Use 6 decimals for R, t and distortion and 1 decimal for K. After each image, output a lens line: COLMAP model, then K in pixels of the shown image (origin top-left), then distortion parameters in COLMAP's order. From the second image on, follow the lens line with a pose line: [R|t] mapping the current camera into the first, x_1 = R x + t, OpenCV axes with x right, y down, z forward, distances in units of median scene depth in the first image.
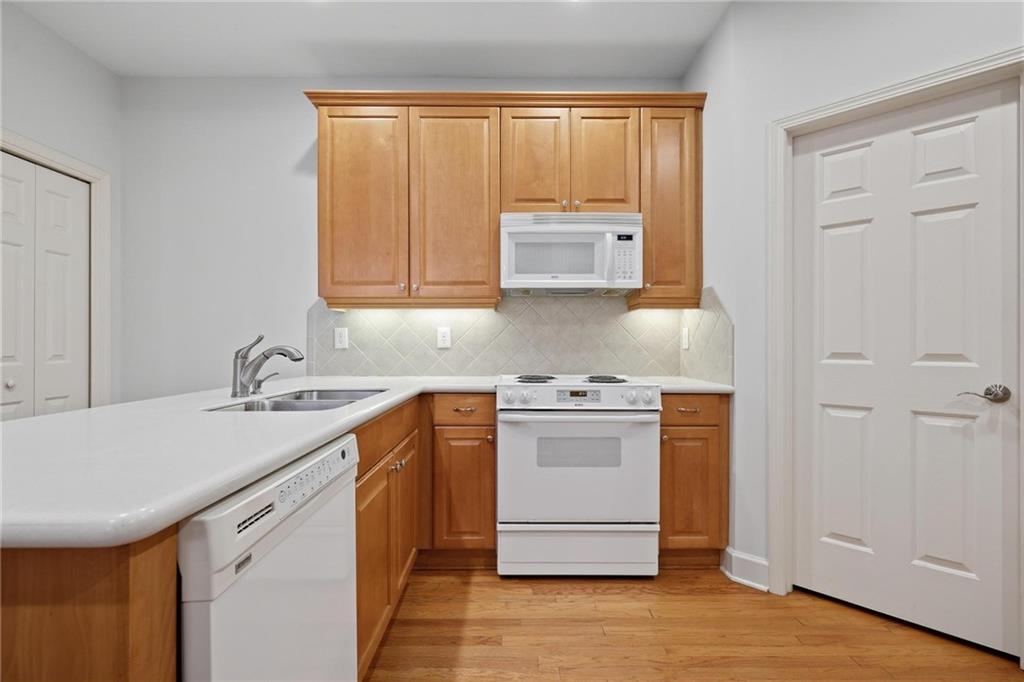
lens RADIAL K [[462.6, 0, 512.0], [0, 462.6, 341.0], [0, 0, 1]] dist [0.000698, -0.000194]
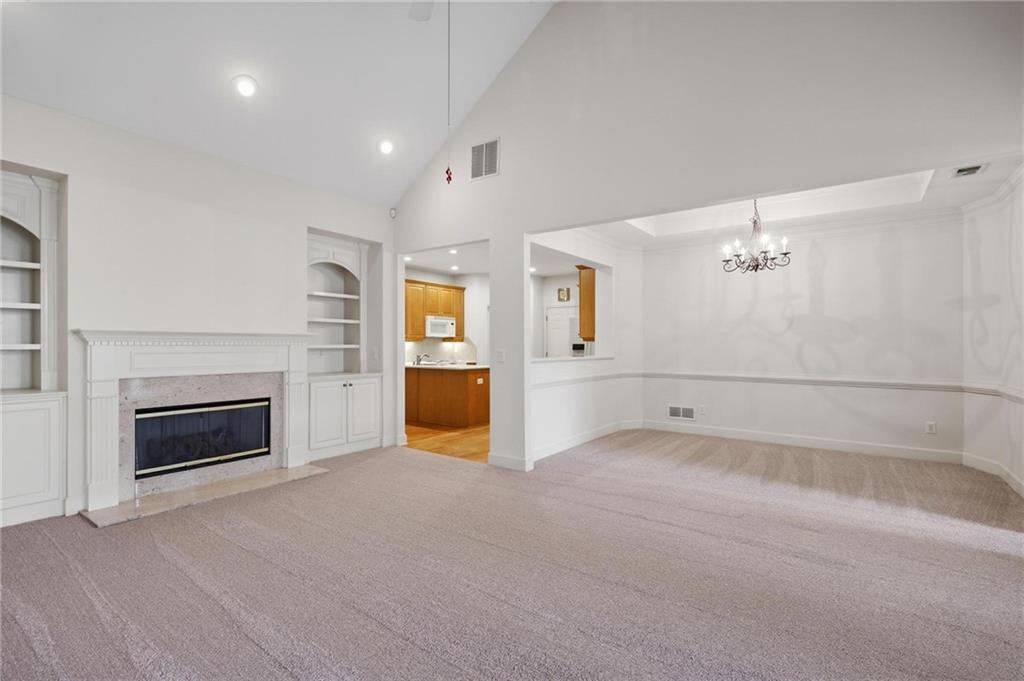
lens RADIAL K [[462.5, 0, 515.6], [0, 462.5, 346.8], [0, 0, 1]] dist [0.001203, -0.000153]
pose [[0.591408, -0.002294, 0.806369, -2.500377], [-0.003590, 0.999979, 0.005478, -0.056663], [-0.806364, -0.006135, 0.591387, -1.666939]]
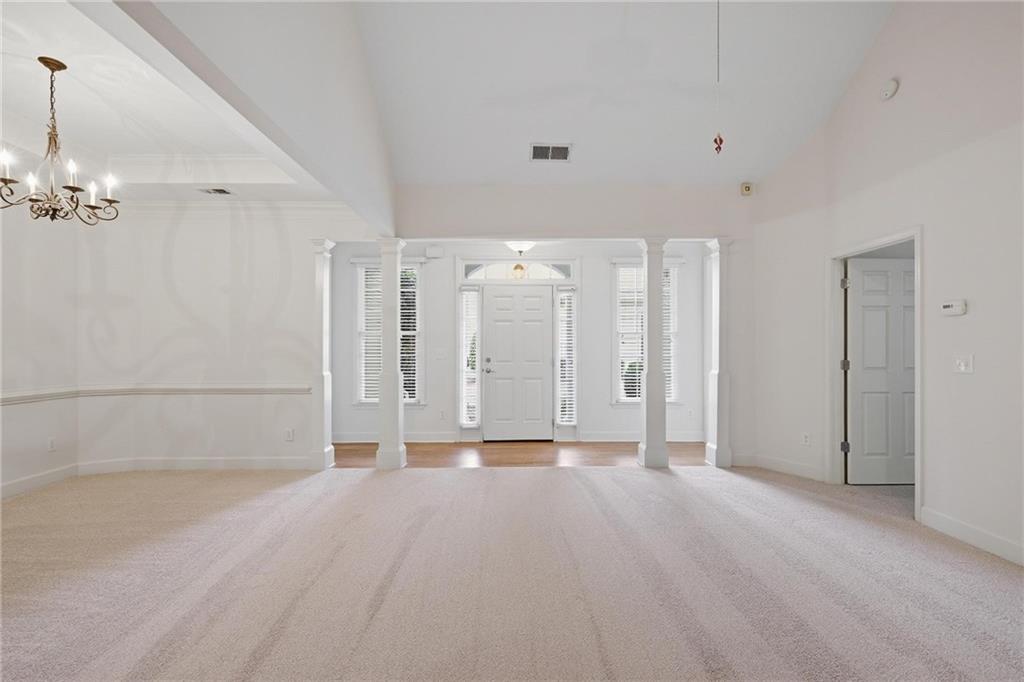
lens RADIAL K [[469.0, 0, 515.4], [0, 469.0, 341.5], [0, 0, 1]] dist [-0.000622, -0.000225]
pose [[-0.999910, -0.001679, -0.013278, -1.468567], [-0.001508, 0.999916, -0.012887, -0.055473], [0.013298, -0.012866, -0.999829, -0.183494]]
